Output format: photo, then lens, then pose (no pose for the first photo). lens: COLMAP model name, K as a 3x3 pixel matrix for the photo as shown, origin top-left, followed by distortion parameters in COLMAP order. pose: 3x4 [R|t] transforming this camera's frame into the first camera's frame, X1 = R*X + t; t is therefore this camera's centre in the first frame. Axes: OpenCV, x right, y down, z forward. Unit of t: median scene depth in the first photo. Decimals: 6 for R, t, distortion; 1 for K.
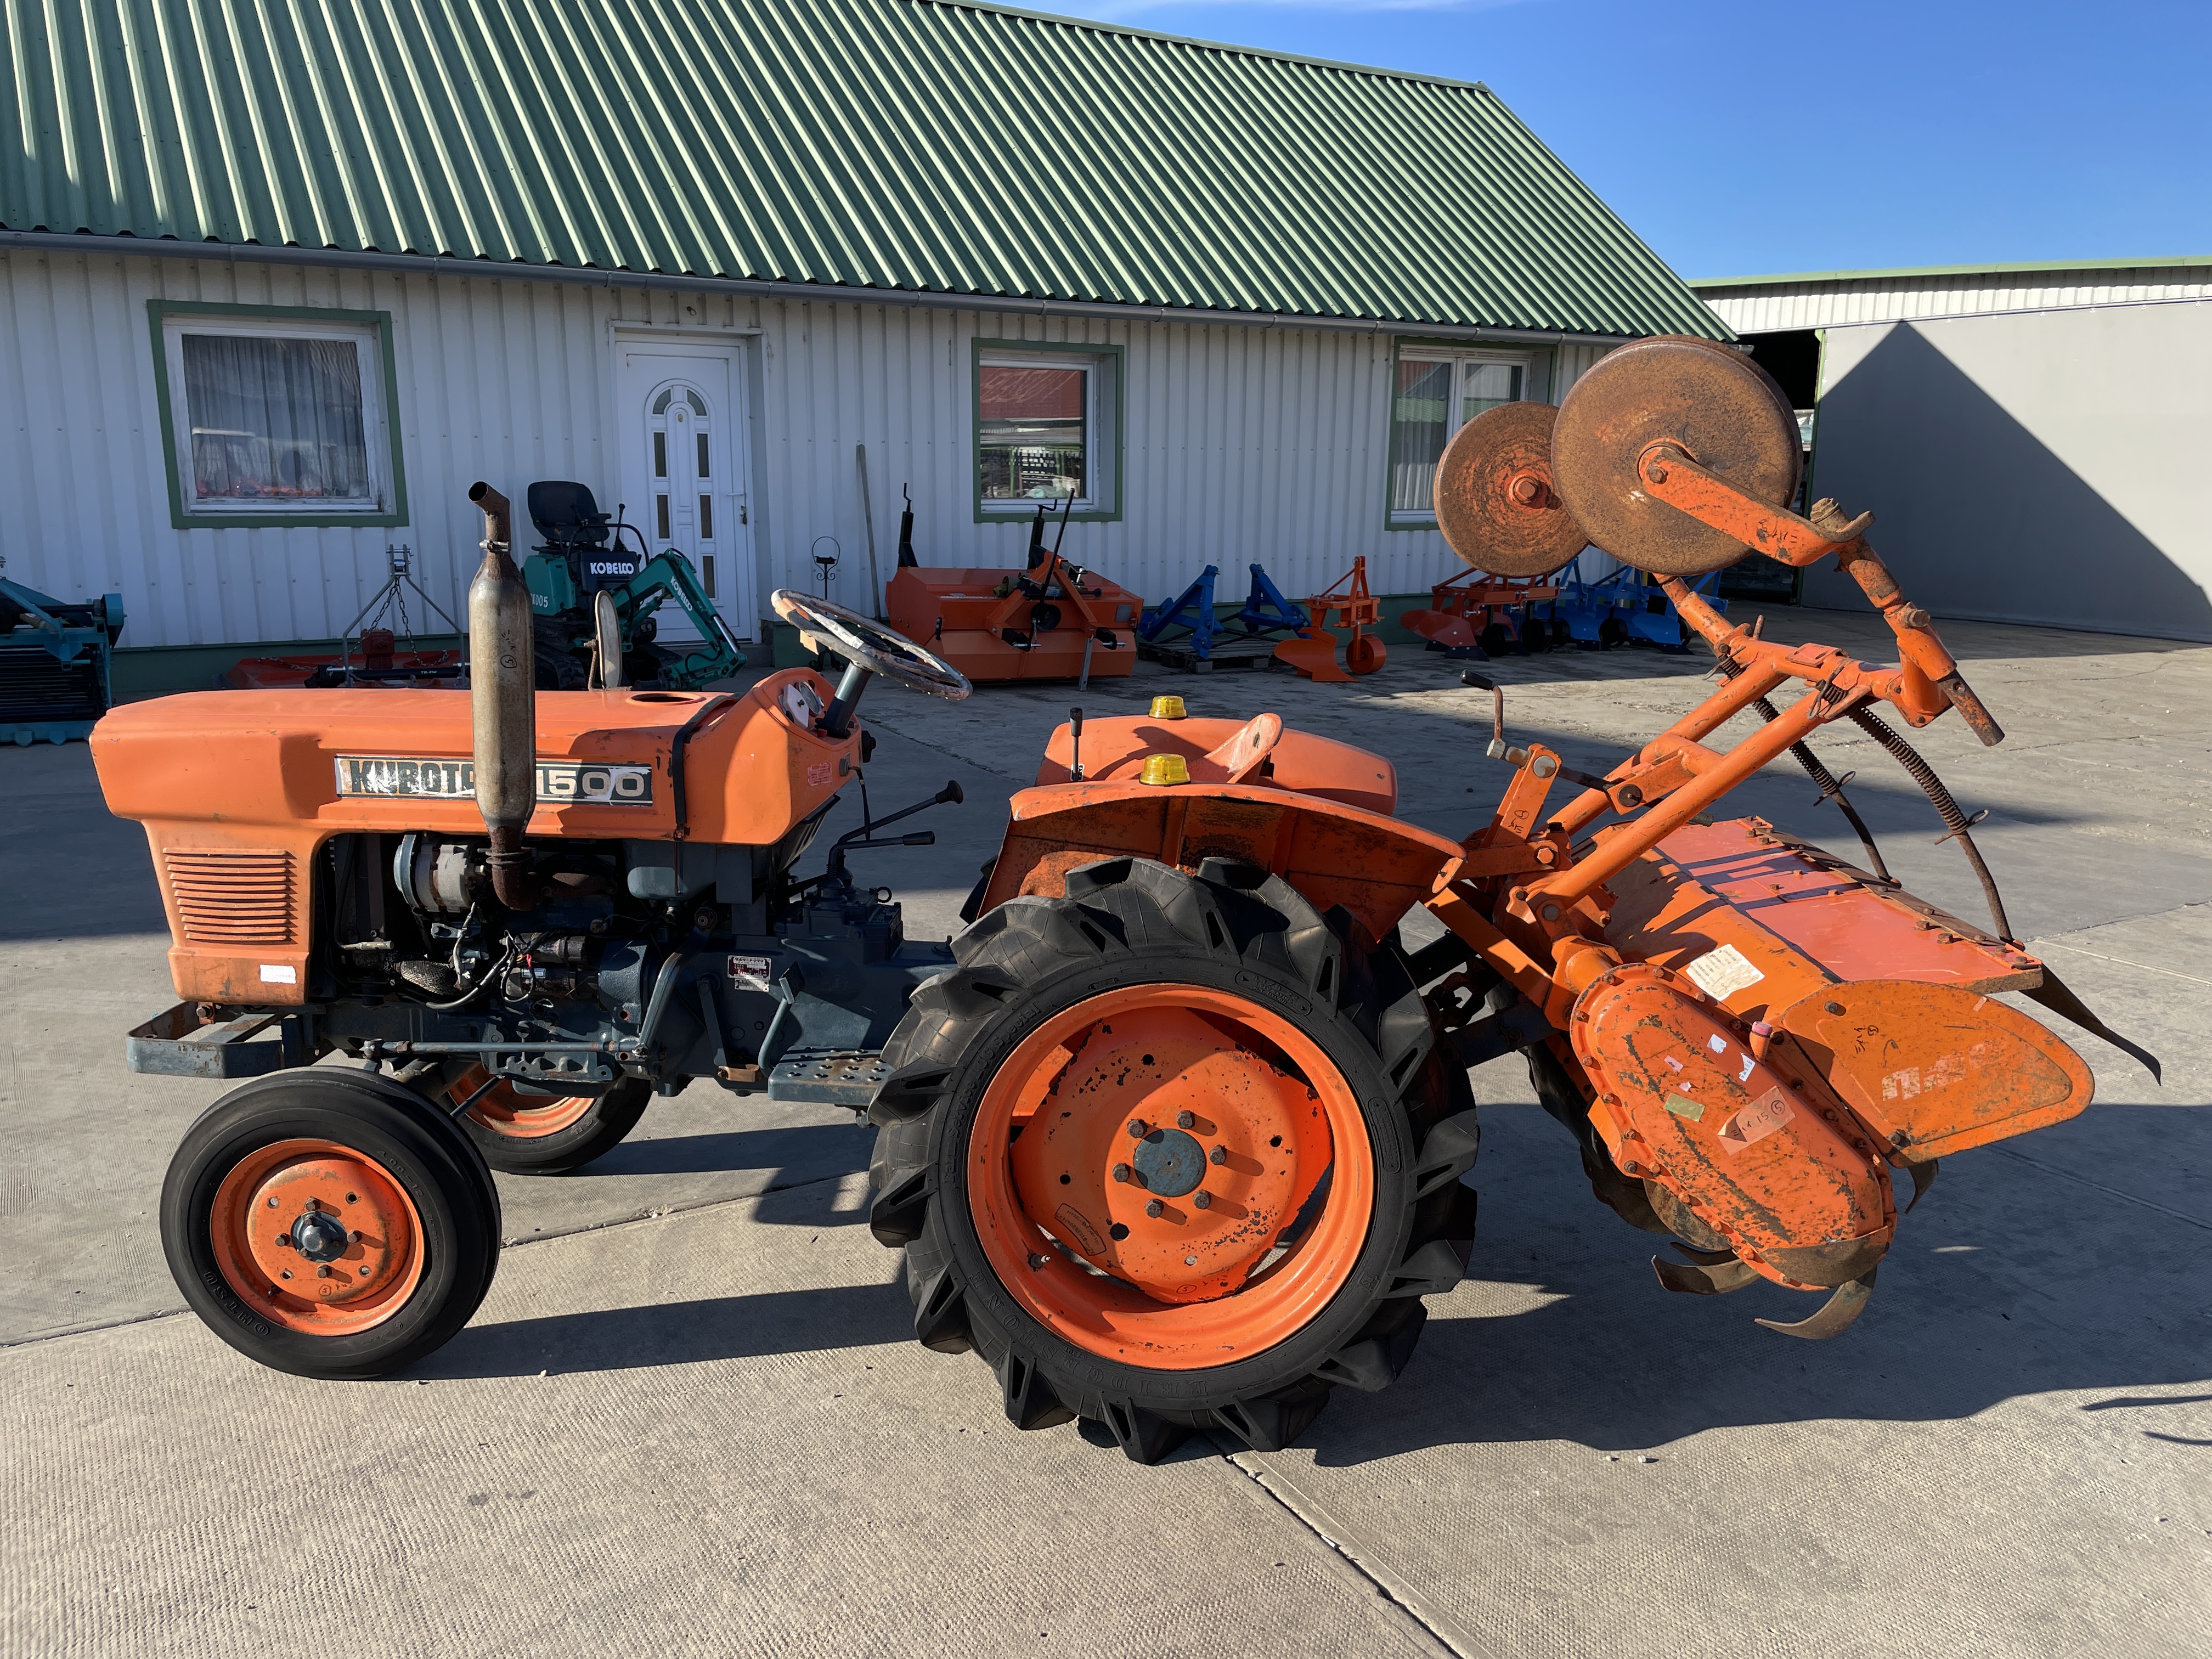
lens RADIAL K [[1678.7, 0, 1086.8], [0, 1678.7, 839.6], [0, 0, 1]] dist [0.094549, -0.135259]
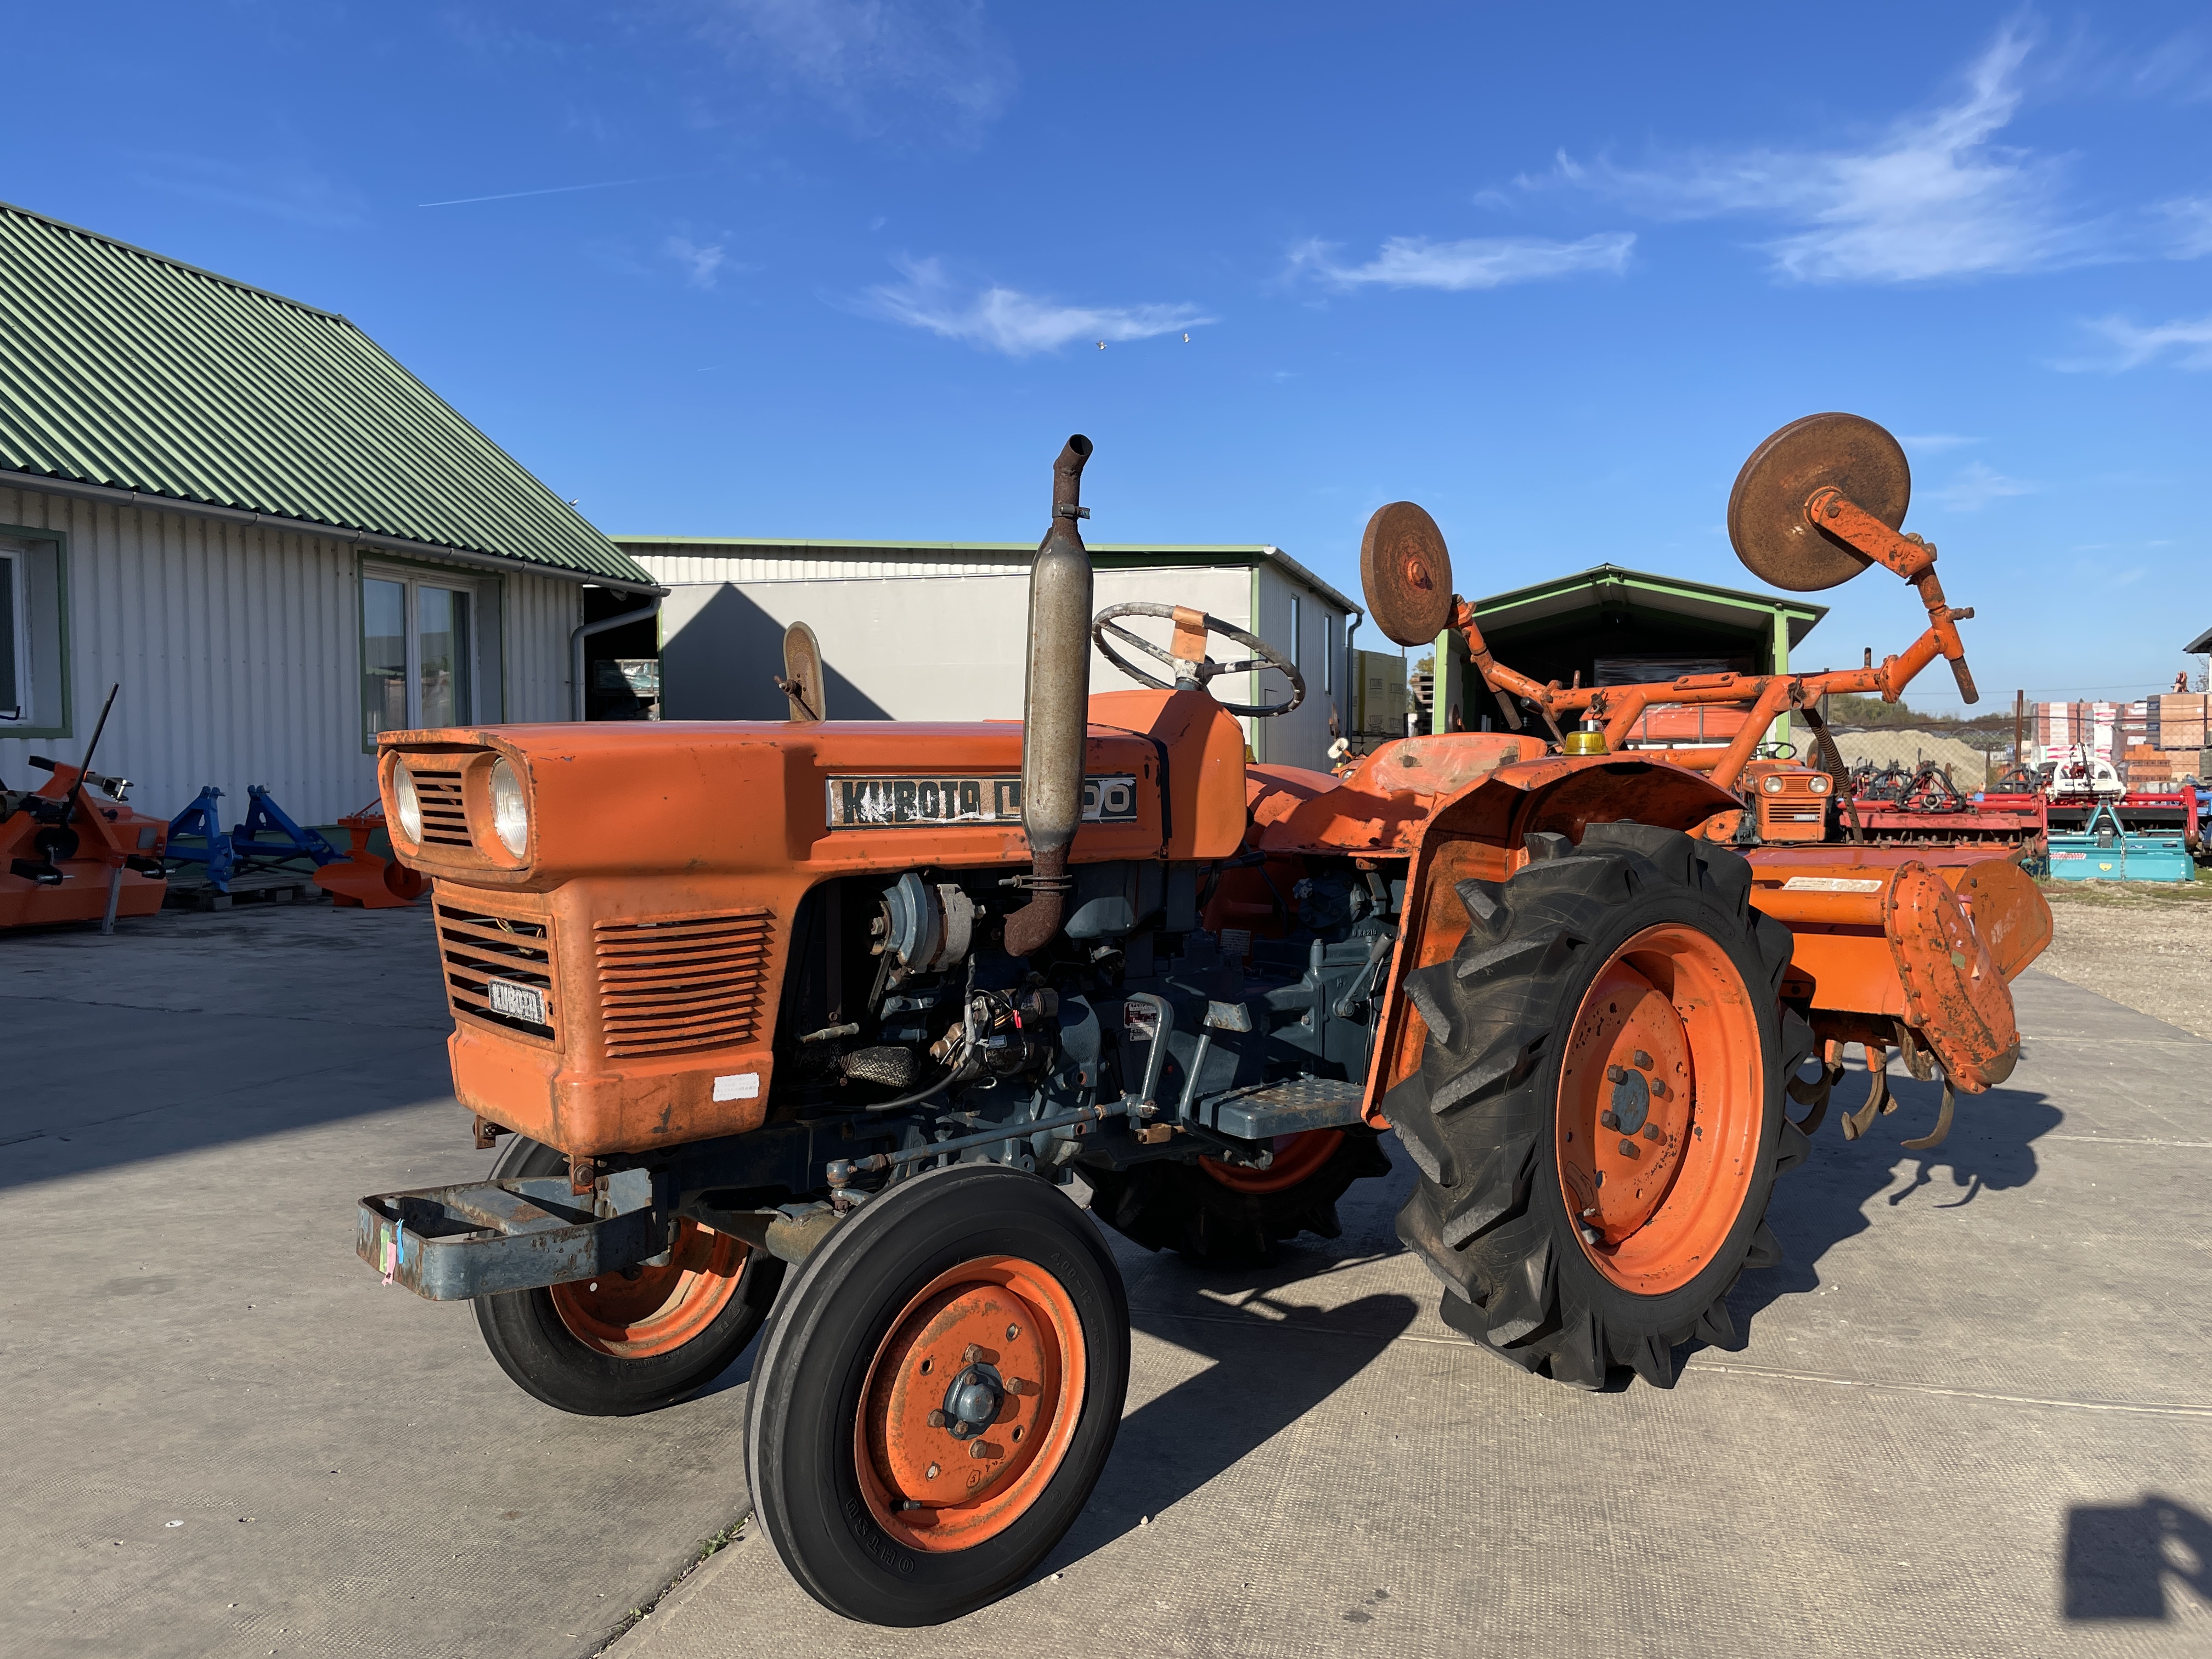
lens RADIAL K [[1678.7, 0, 1086.8], [0, 1678.7, 839.6], [0, 0, 1]] dist [0.094549, -0.135259]
pose [[0.727551, -0.047634, 0.684398, -0.869475], [0.155265, 0.983136, -0.096629, 0.069641], [-0.668254, 0.176566, 0.722677, 0.377306]]
